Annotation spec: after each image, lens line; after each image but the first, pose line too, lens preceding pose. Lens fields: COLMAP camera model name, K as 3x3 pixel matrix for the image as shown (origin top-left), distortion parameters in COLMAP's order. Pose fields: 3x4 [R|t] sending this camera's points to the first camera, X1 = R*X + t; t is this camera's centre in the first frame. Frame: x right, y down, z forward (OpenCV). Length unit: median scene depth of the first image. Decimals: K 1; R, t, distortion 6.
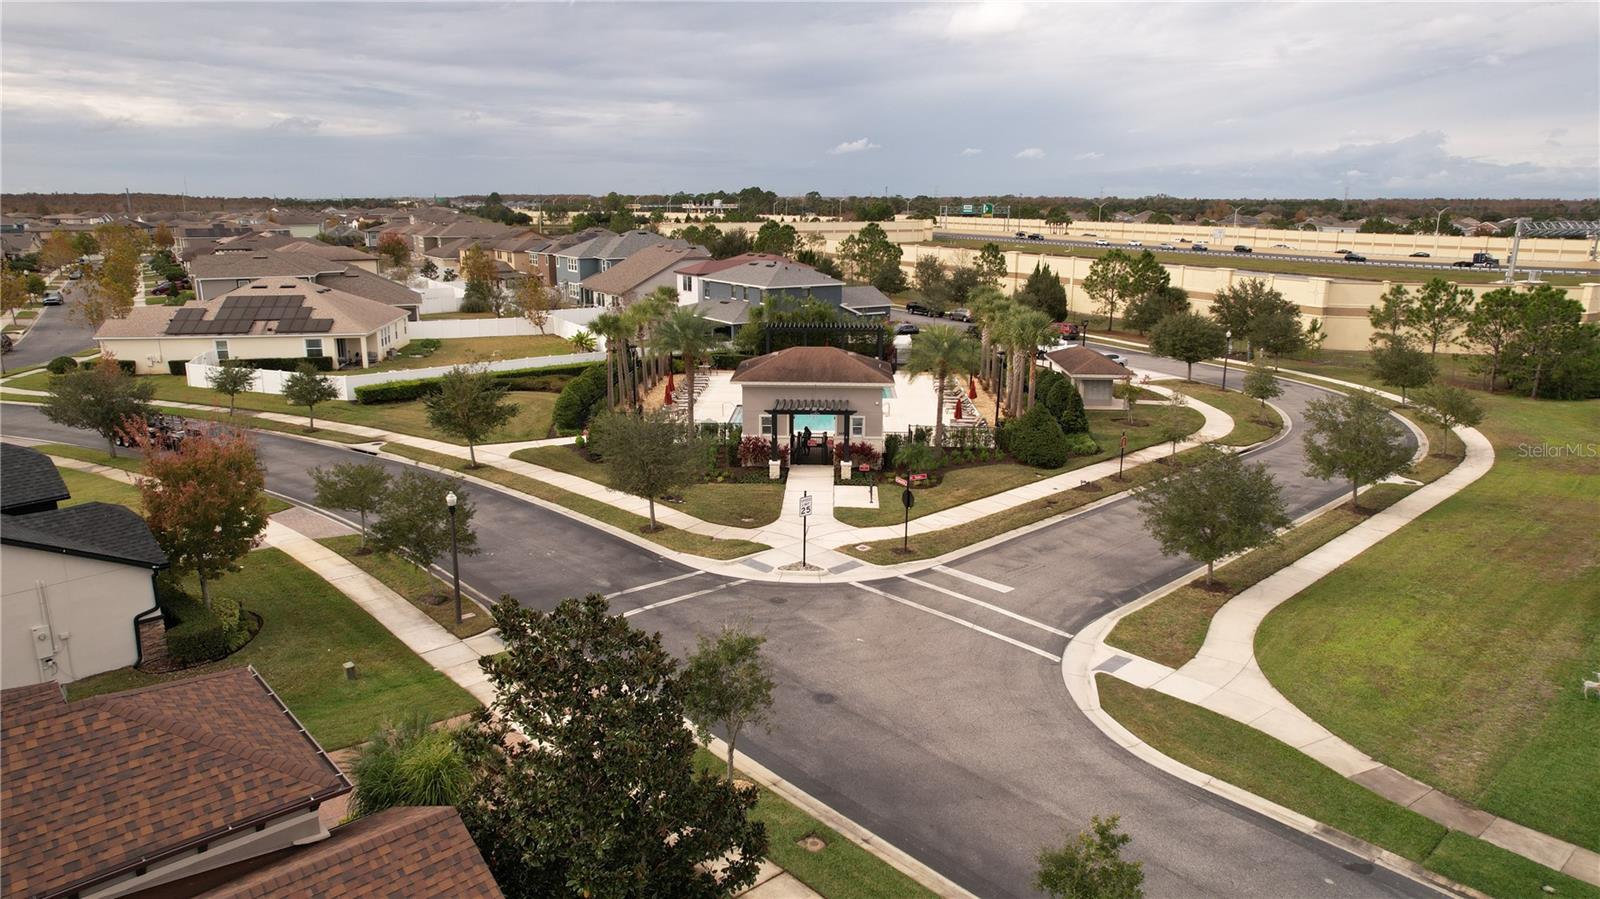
lens RADIAL K [[1076.4, 0, 800.0], [0, 1076.4, 449.5], [0, 0, 1]] dist [-0.117267, 0.110065]
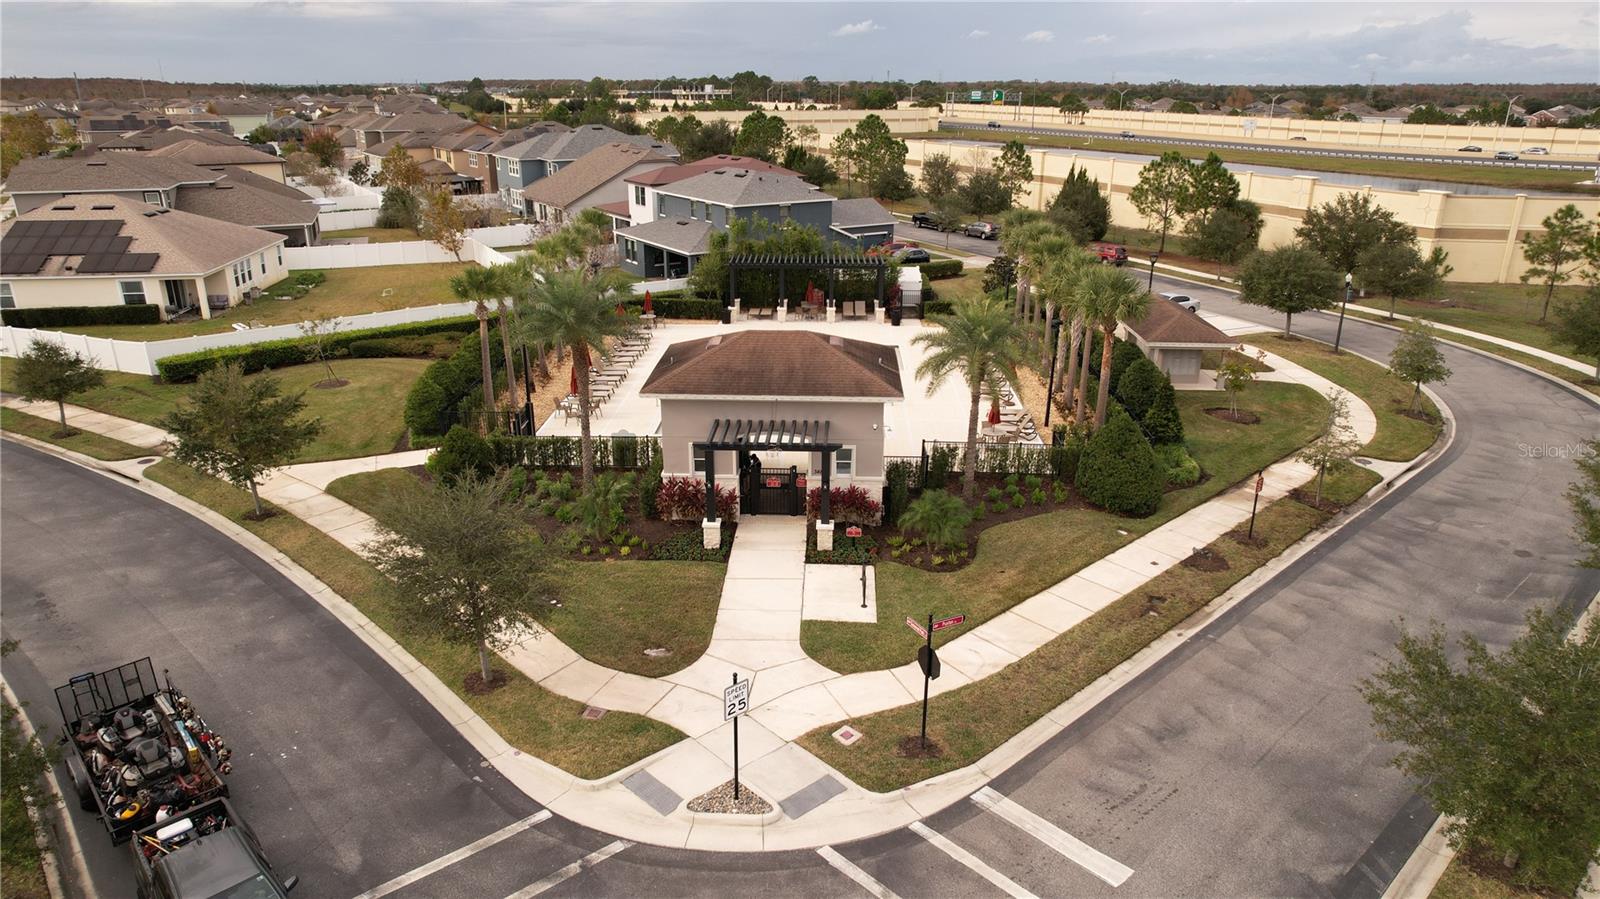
lens RADIAL K [[1076.4, 0, 800.0], [0, 1076.4, 449.5], [0, 0, 1]] dist [-0.117267, 0.110065]
pose [[1.000000, 0.000100, 0.000298, 0.016674], [-0.000129, 0.994849, 0.101368, -0.056148], [-0.000287, -0.101368, 0.994849, 0.224987]]
